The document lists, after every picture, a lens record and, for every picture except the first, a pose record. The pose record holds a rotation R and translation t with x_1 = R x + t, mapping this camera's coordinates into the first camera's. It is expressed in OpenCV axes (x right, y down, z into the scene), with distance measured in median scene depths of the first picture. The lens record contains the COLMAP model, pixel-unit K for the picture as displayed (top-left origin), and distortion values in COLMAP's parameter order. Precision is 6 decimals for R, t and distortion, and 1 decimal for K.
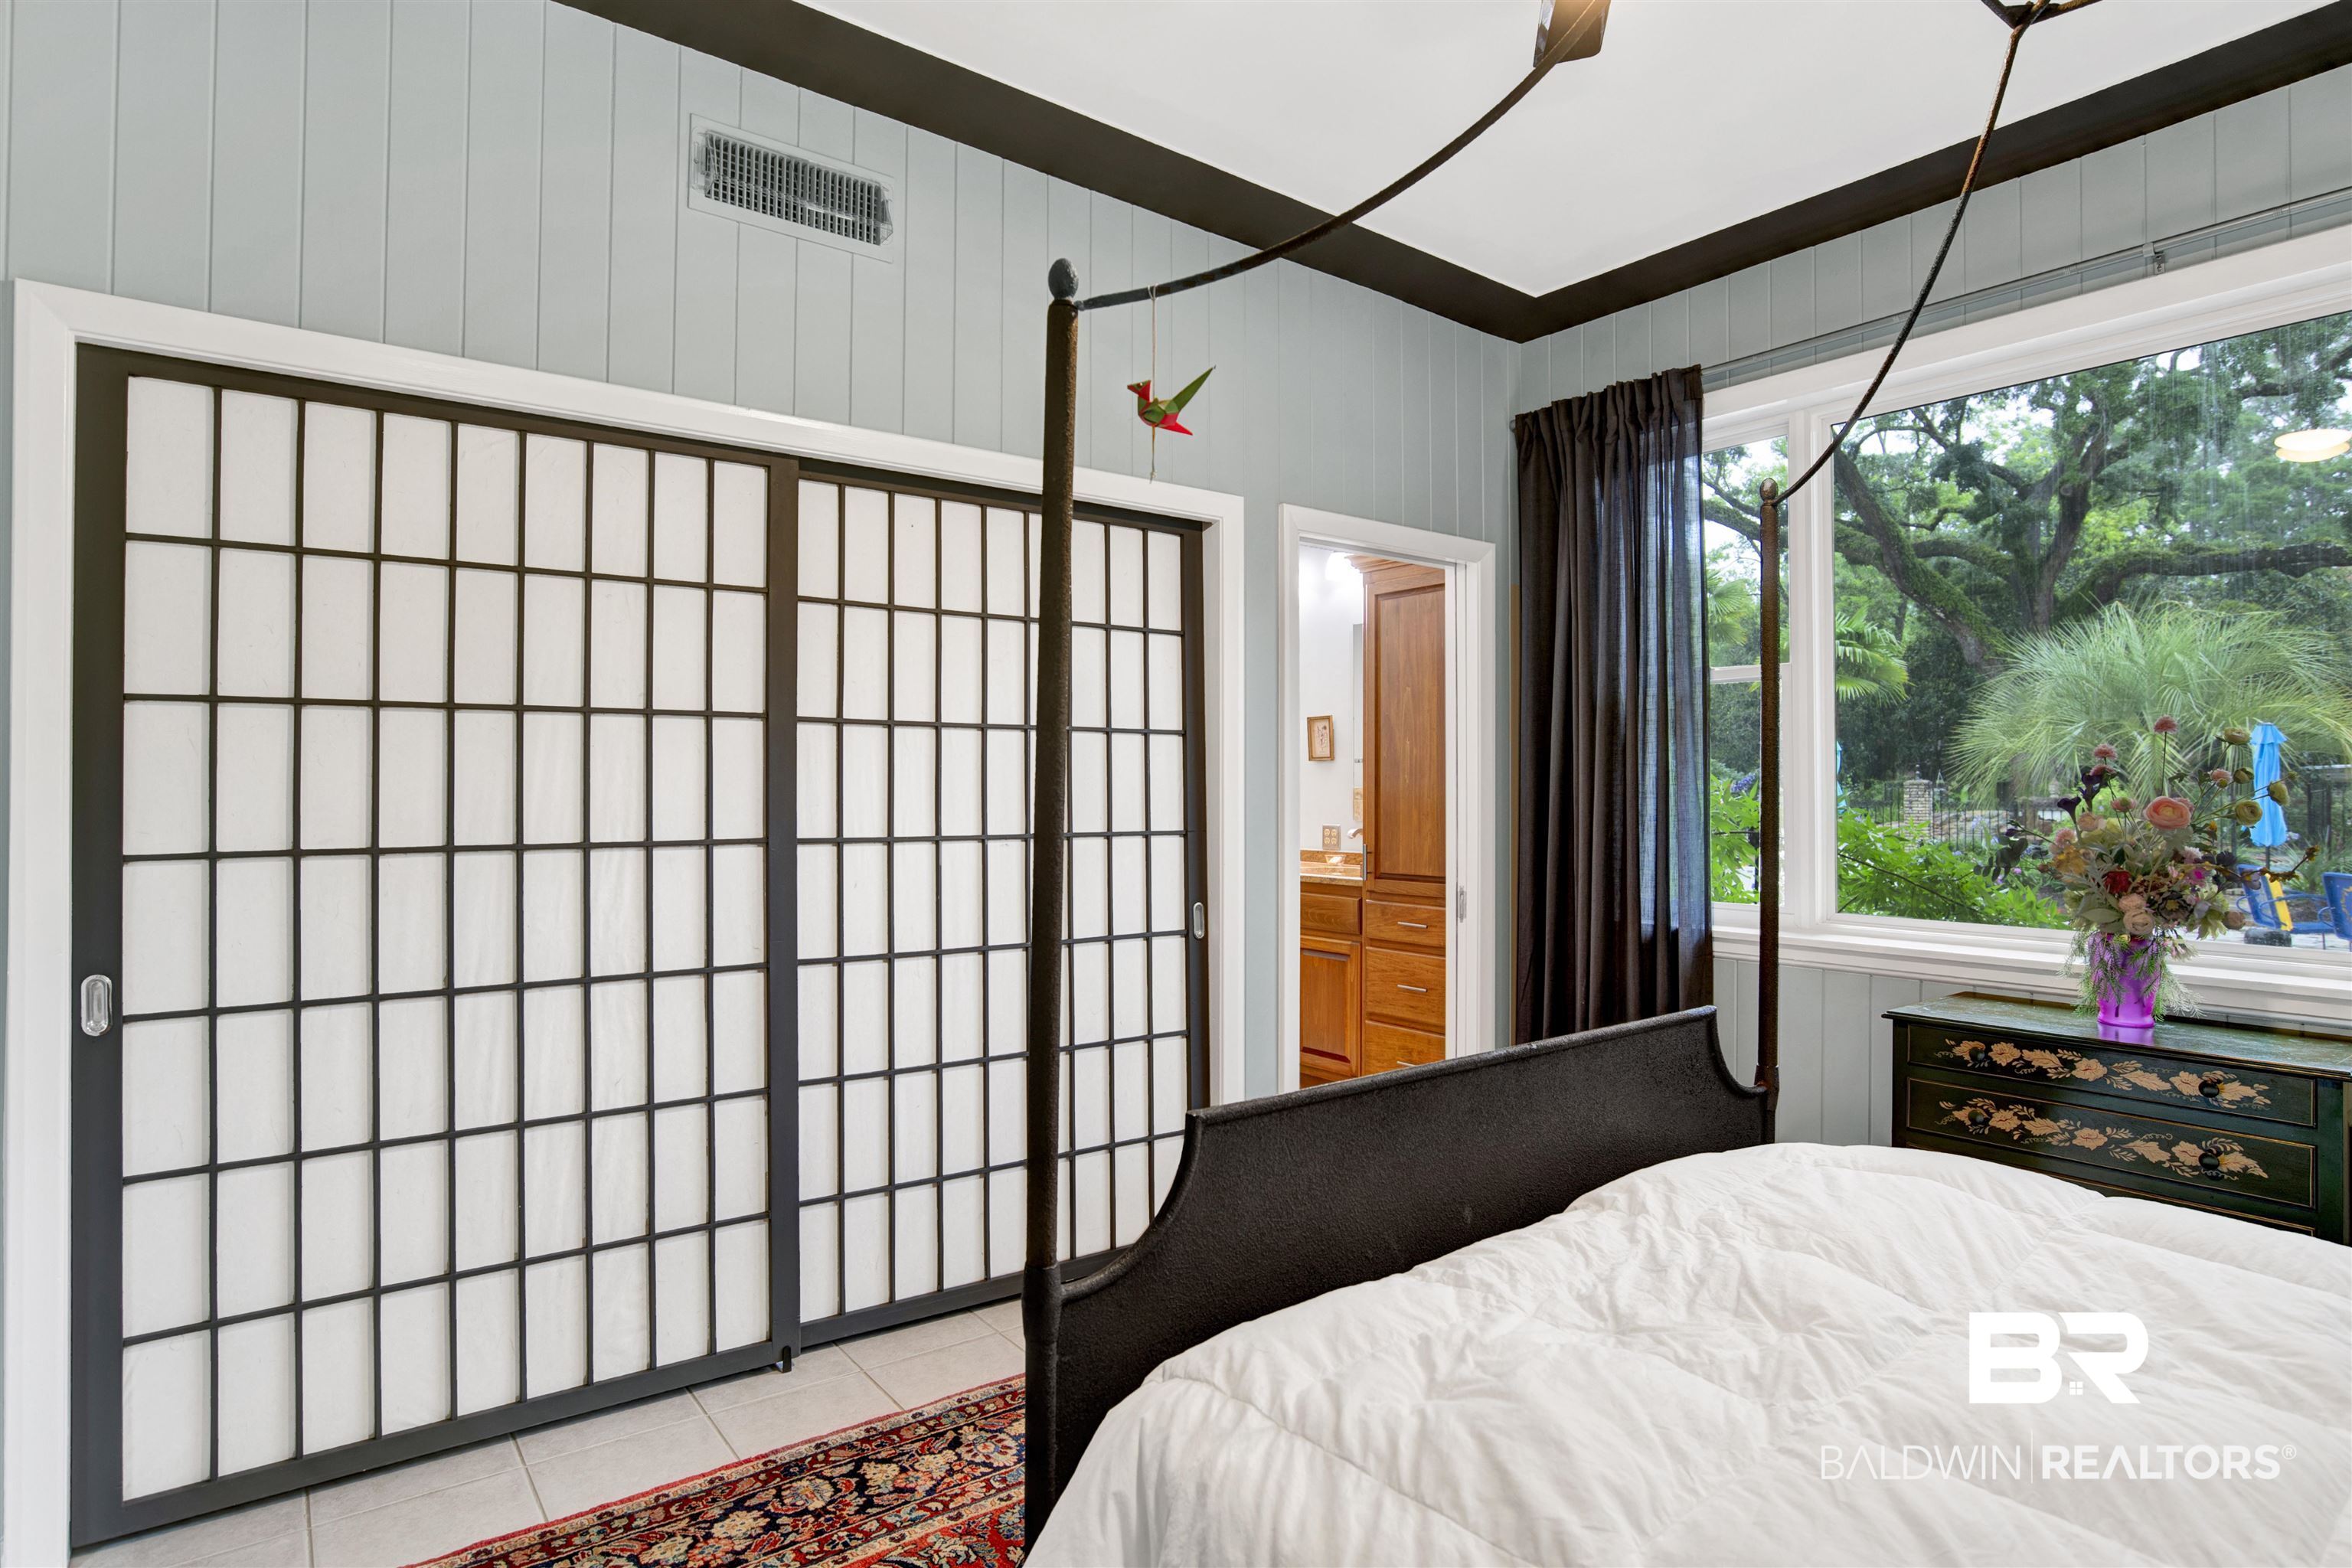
lens RADIAL K [[1246.0, 0, 1175.7], [0, 1246.0, 782.6], [0, 0, 1]] dist [-0.037585, 0.015388]
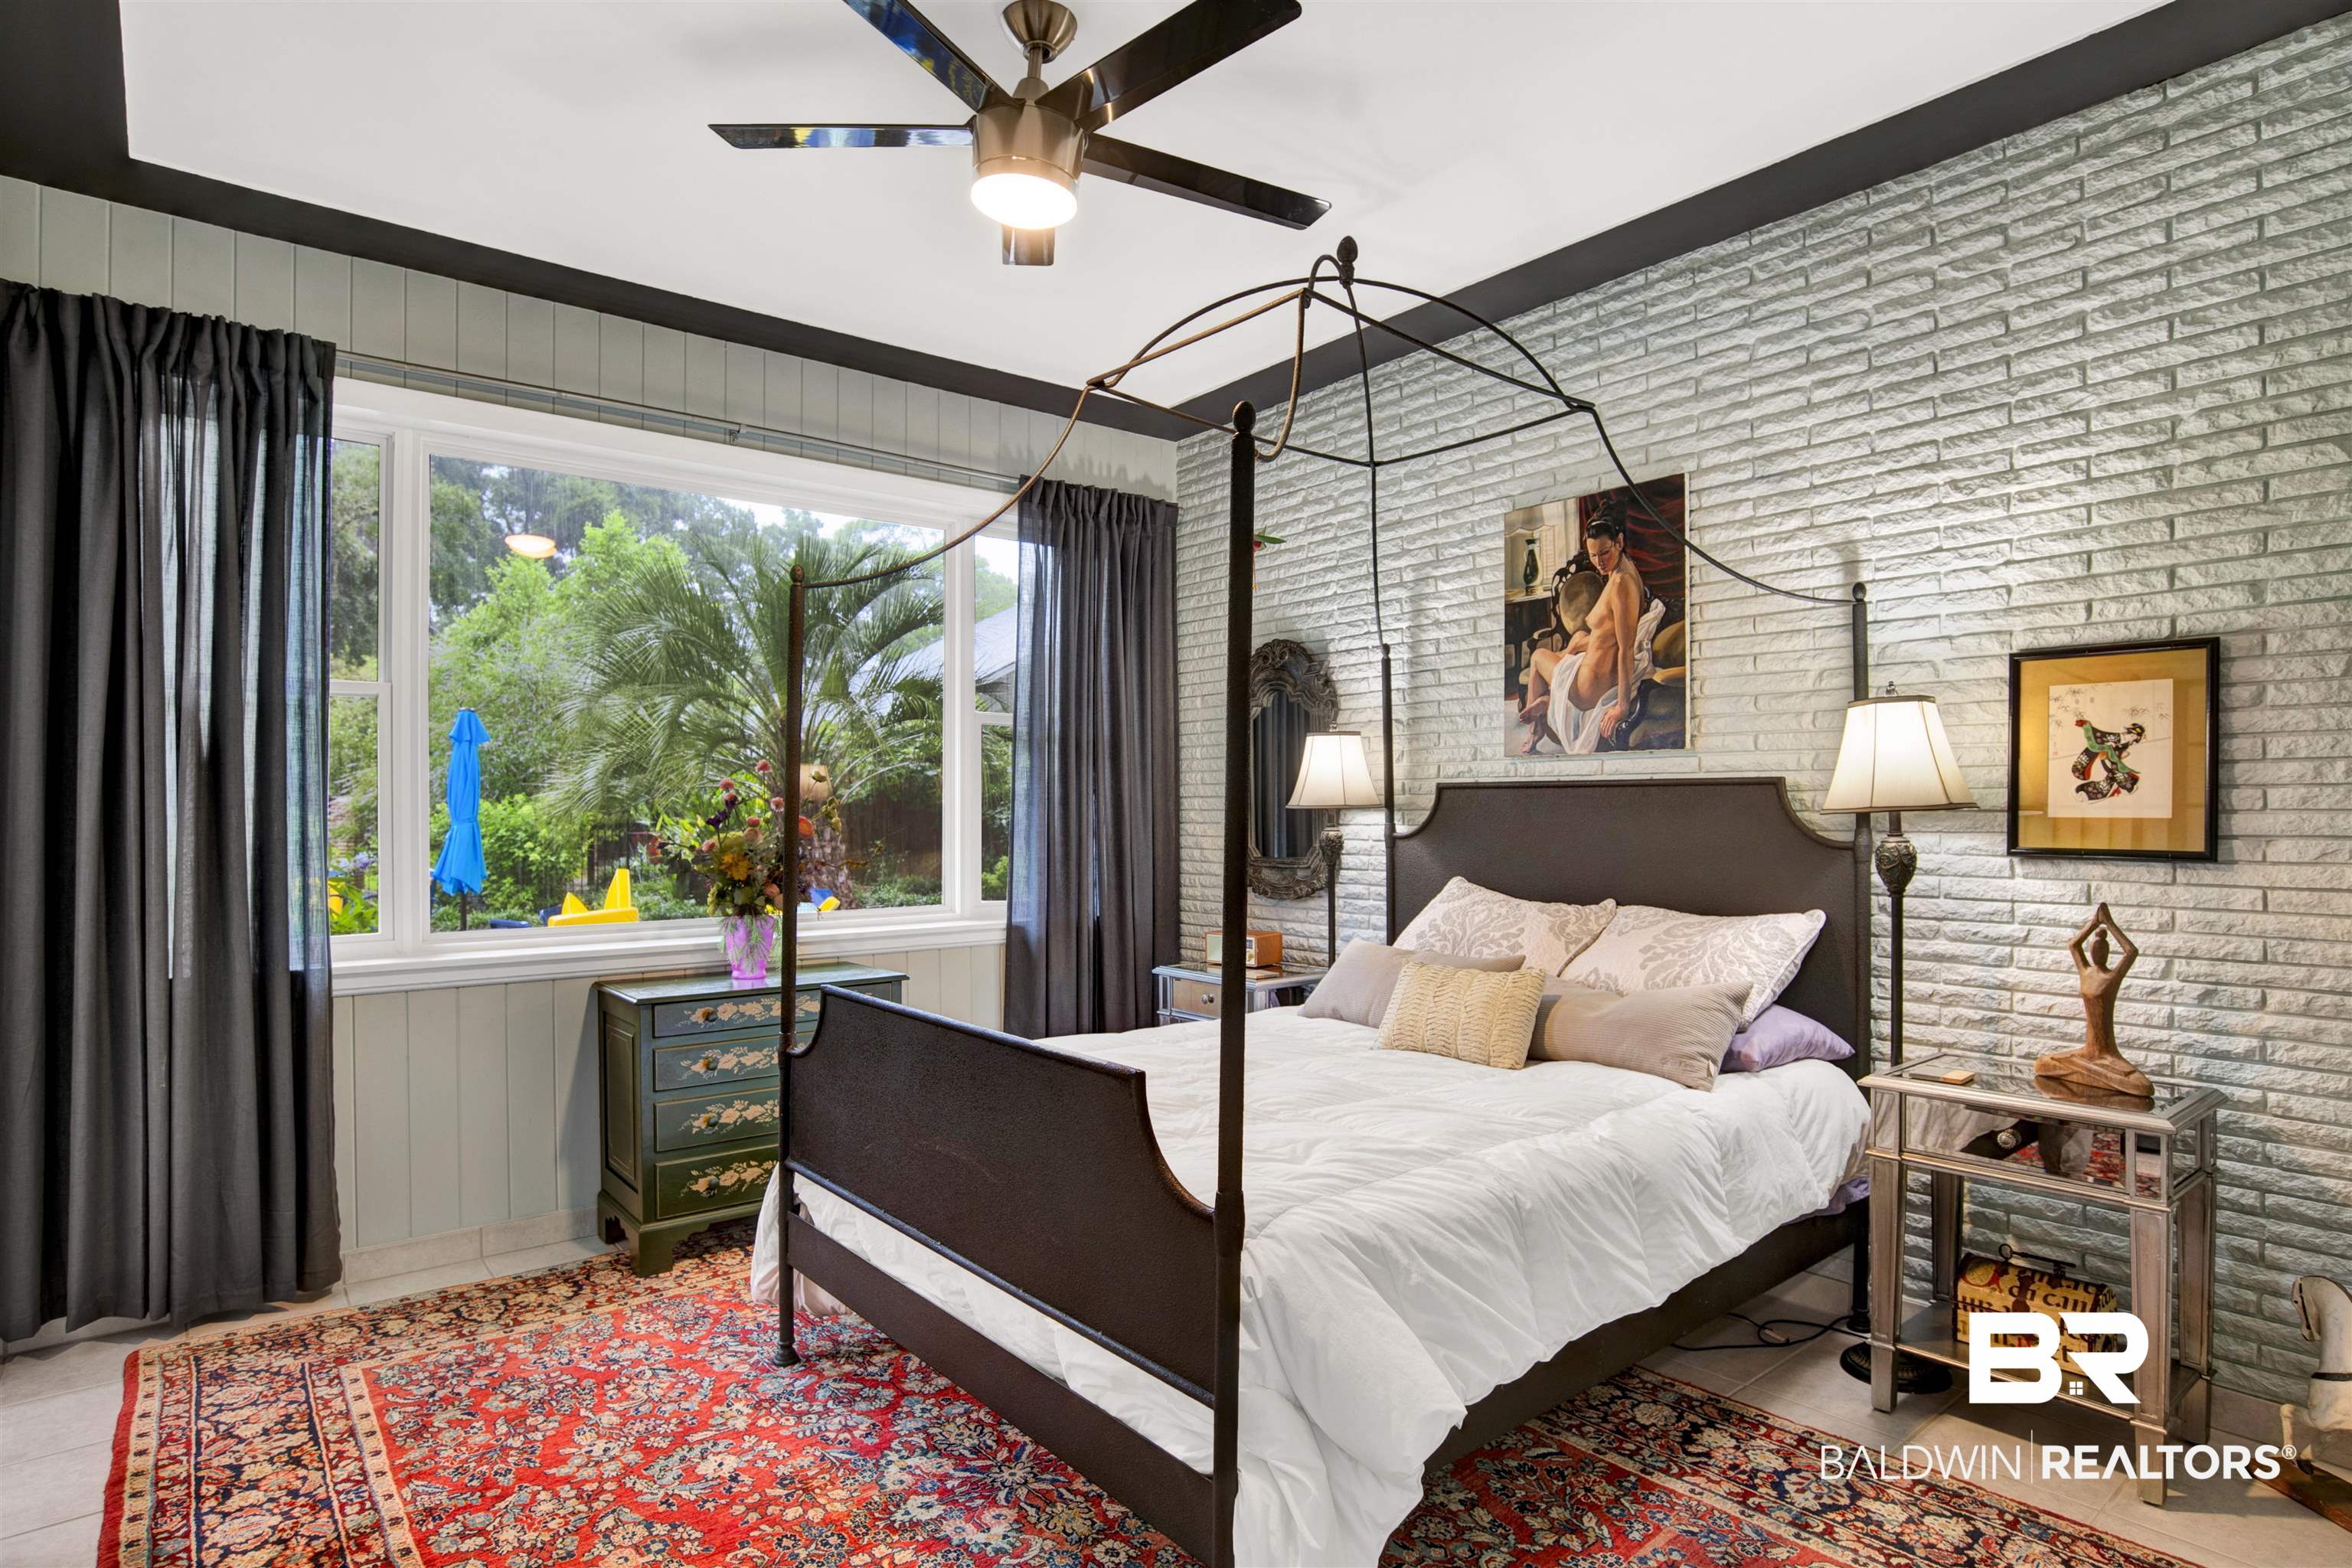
lens RADIAL K [[1246.0, 0, 1174.7], [0, 1246.0, 800.2], [0, 0, 1]] dist [-0.037585, 0.015388]
pose [[-0.036027, 0.008751, 0.999313, -0.492961], [-0.003111, 0.999956, -0.008869, 0.003247], [-0.999346, -0.003429, -0.035998, 0.415457]]
